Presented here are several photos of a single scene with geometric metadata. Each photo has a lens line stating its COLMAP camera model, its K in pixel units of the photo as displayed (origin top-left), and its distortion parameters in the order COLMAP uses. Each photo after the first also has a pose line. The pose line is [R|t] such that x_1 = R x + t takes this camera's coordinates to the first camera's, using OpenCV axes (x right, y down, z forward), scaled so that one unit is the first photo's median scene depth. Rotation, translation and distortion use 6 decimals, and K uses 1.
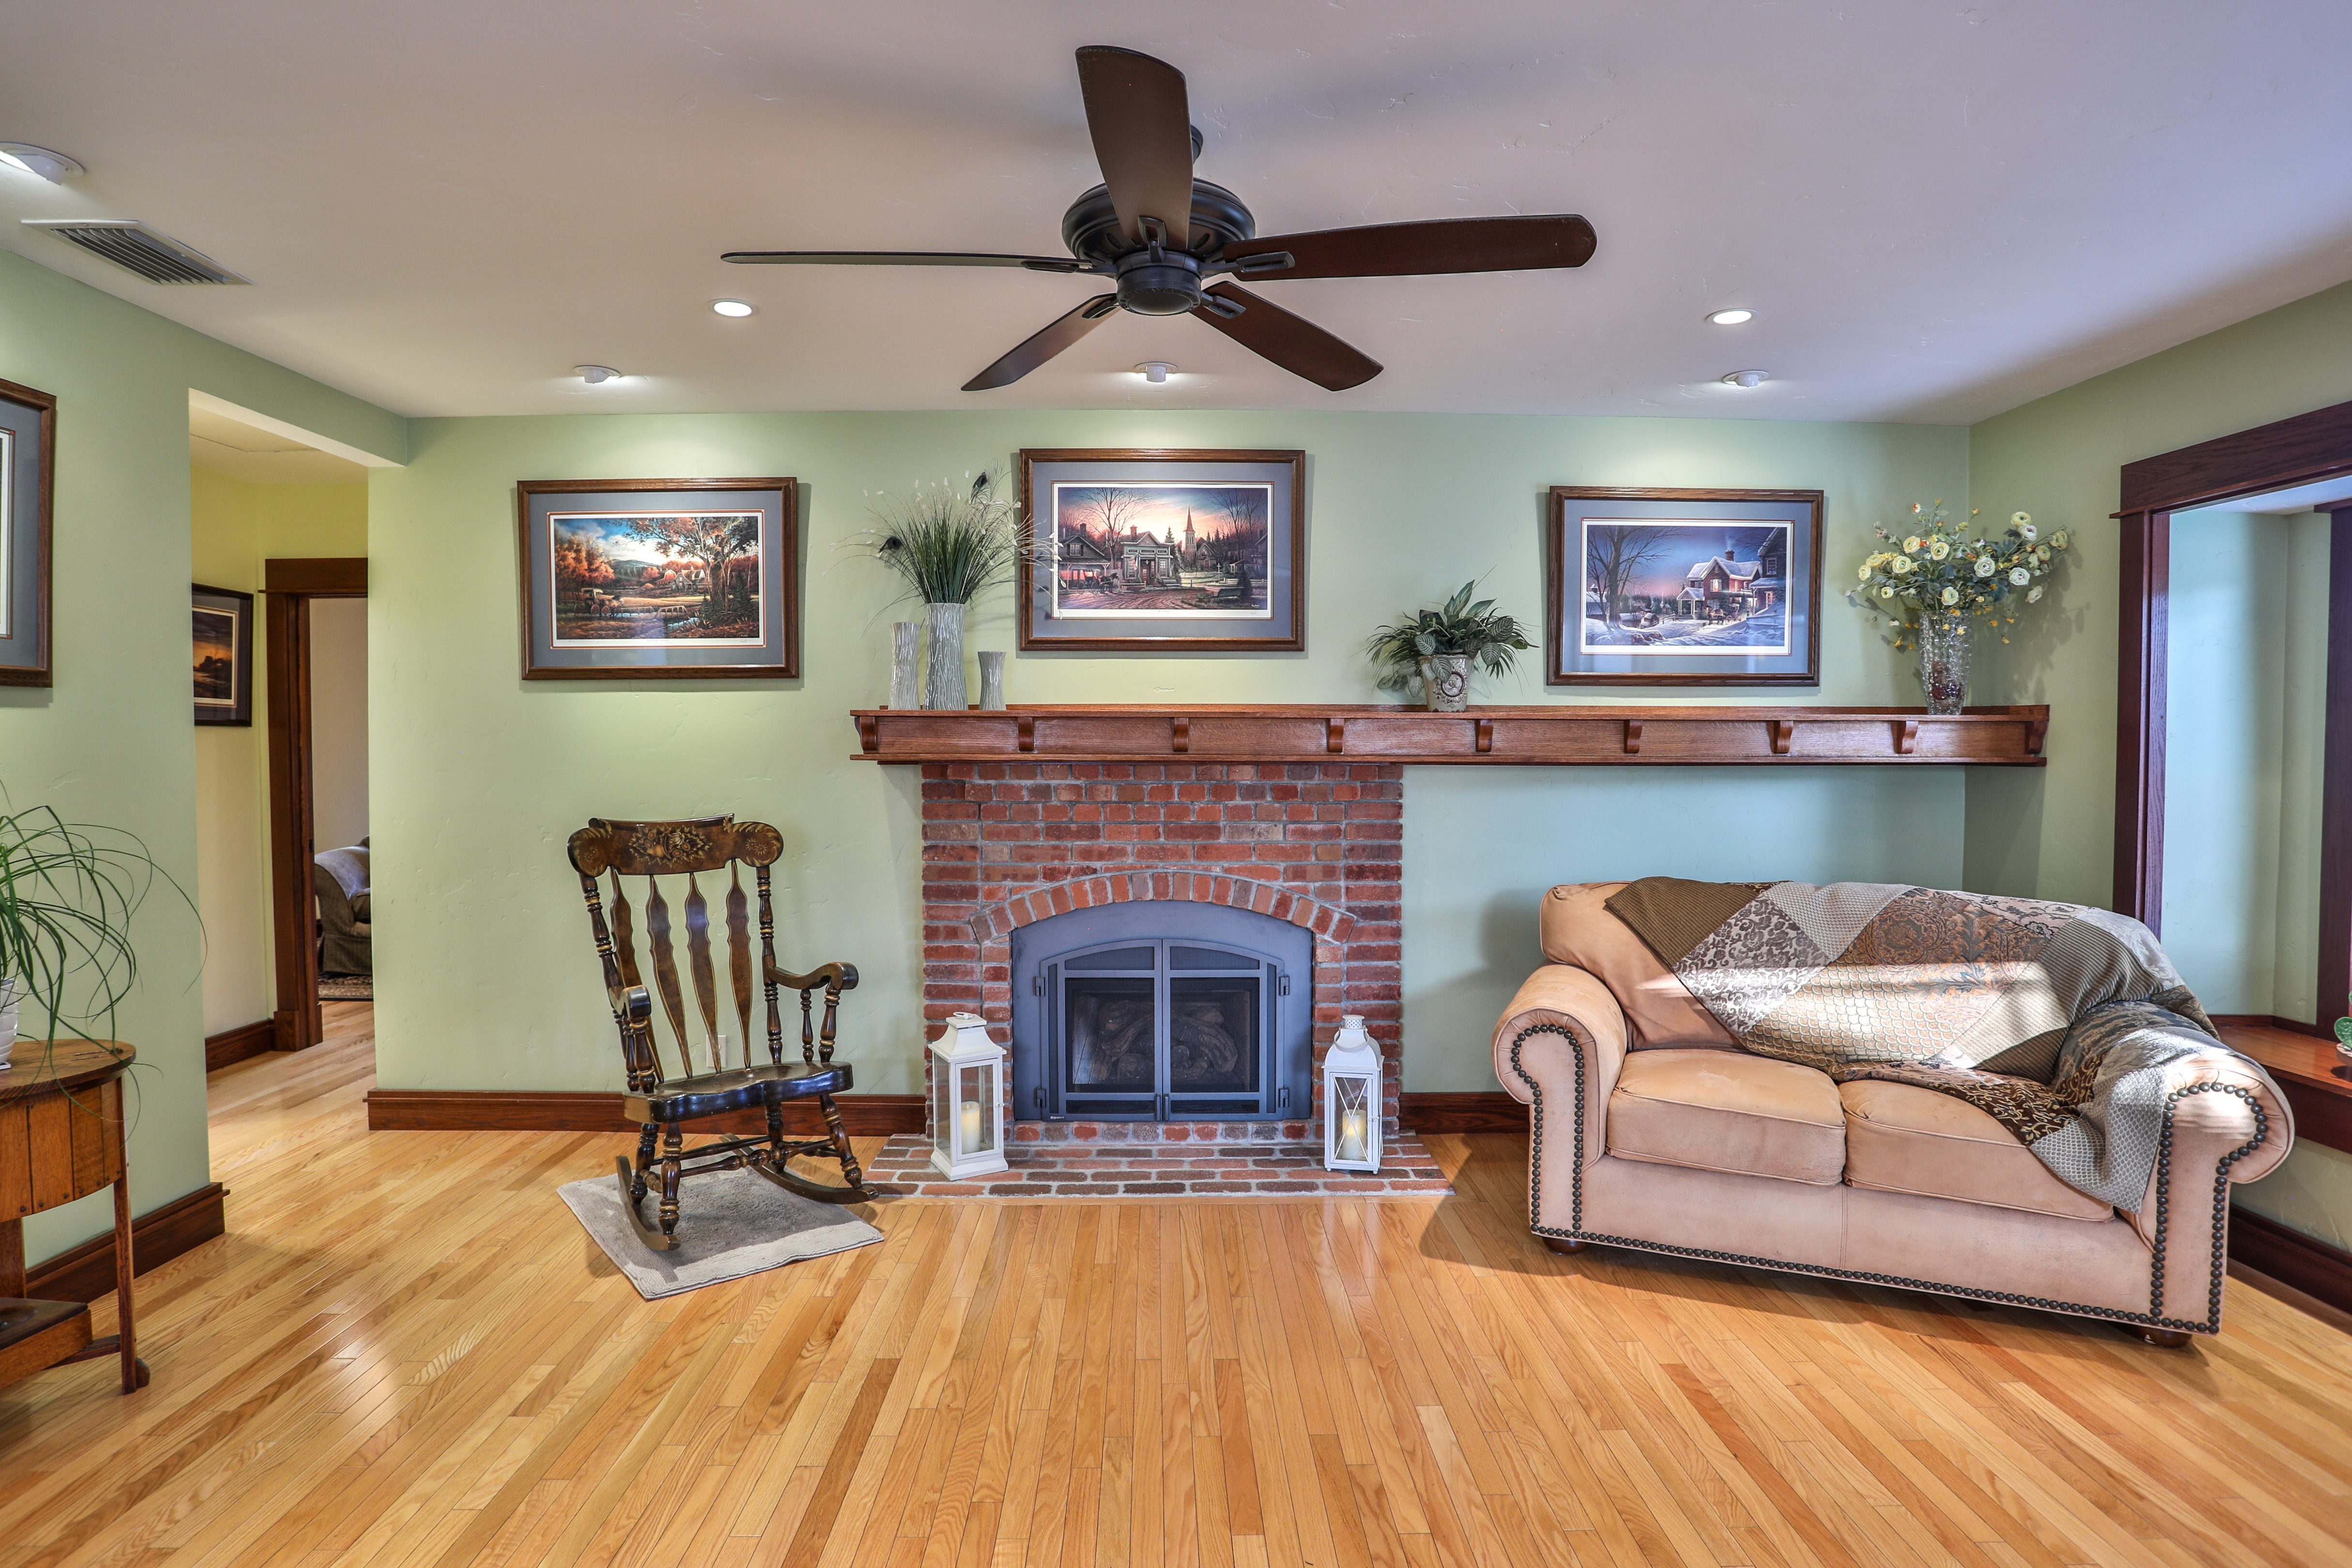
lens RADIAL K [[1198.1, 0, 1159.3], [0, 1198.1, 779.9], [0, 0, 1]] dist [-0.076386, 0.033135]
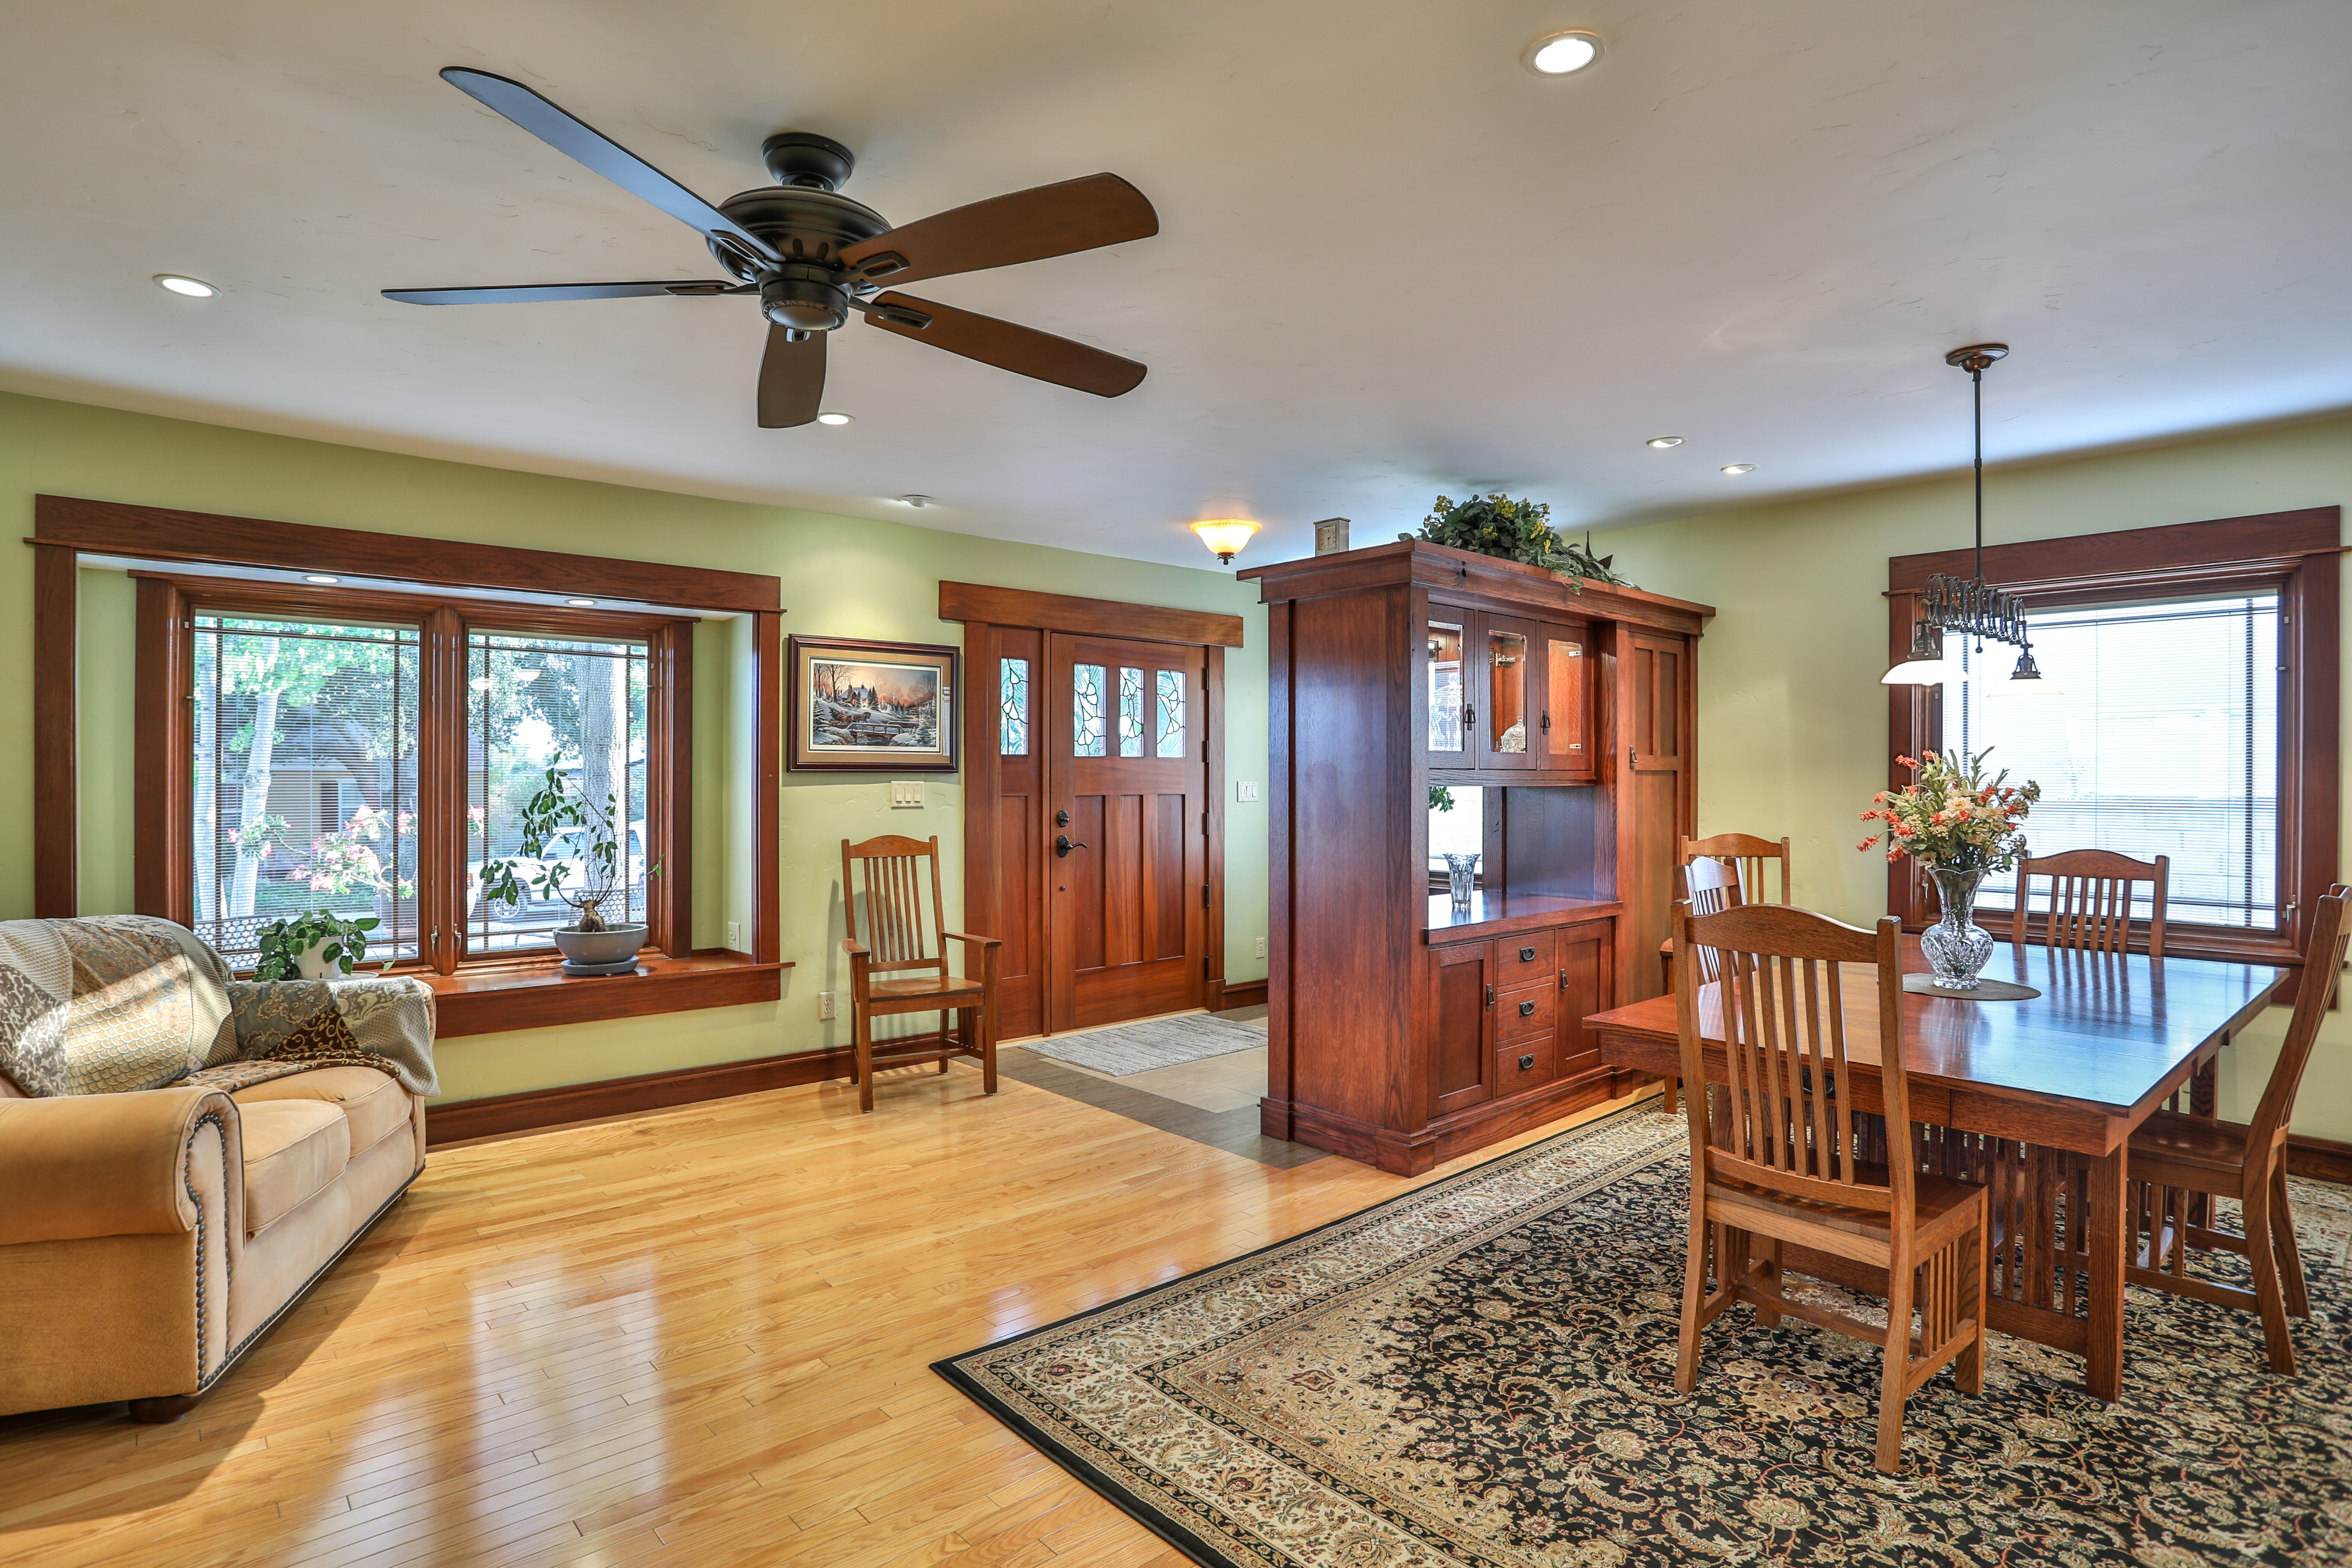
lens RADIAL K [[1200.1, 0, 1177.9], [0, 1200.1, 777.9], [0, 0, 1]] dist [-0.078004, 0.031306]
pose [[-0.661278, 0.000282, 0.750141, -0.517057], [0.020468, 0.999634, 0.017668, -0.014035], [-0.749862, 0.027037, -0.661042, 0.776055]]
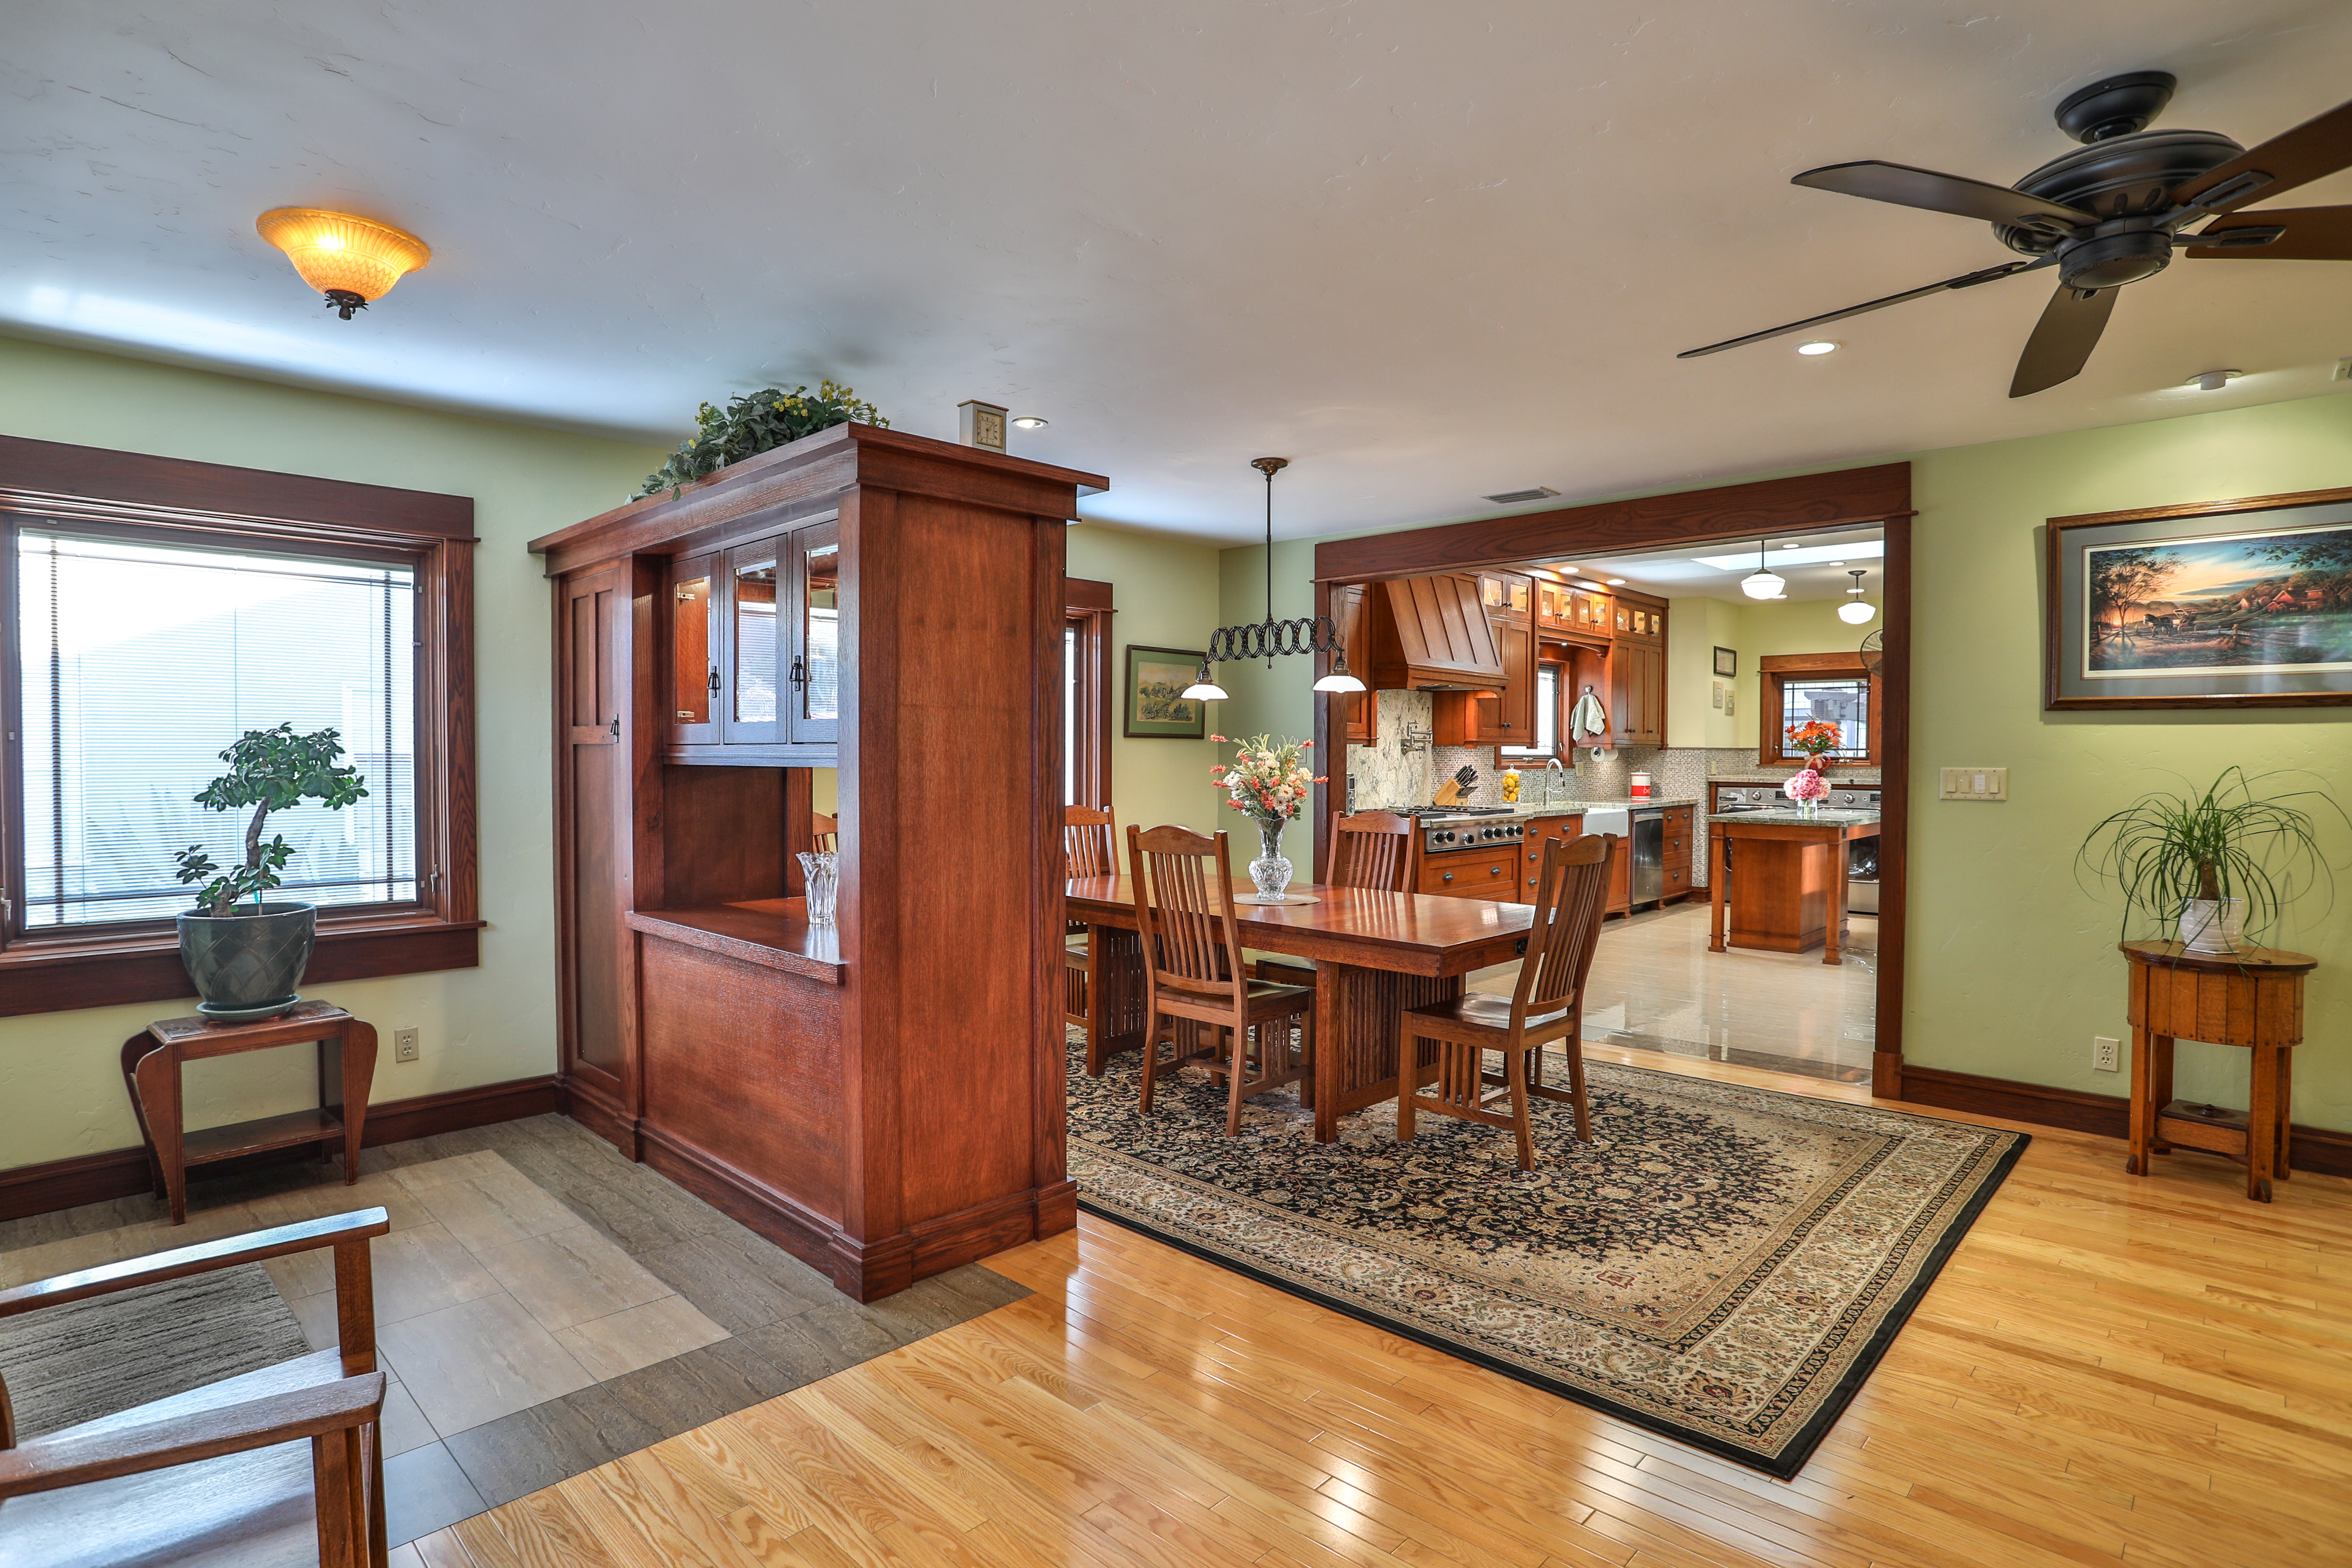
lens RADIAL K [[1200.1, 0, 1177.9], [0, 1200.1, 777.9], [0, 0, 1]] dist [-0.078004, 0.031306]
pose [[-0.698986, 0.015552, -0.714966, 0.634907], [-0.021797, 0.998836, 0.043036, -0.014743], [0.714803, 0.045666, -0.697834, 0.610784]]
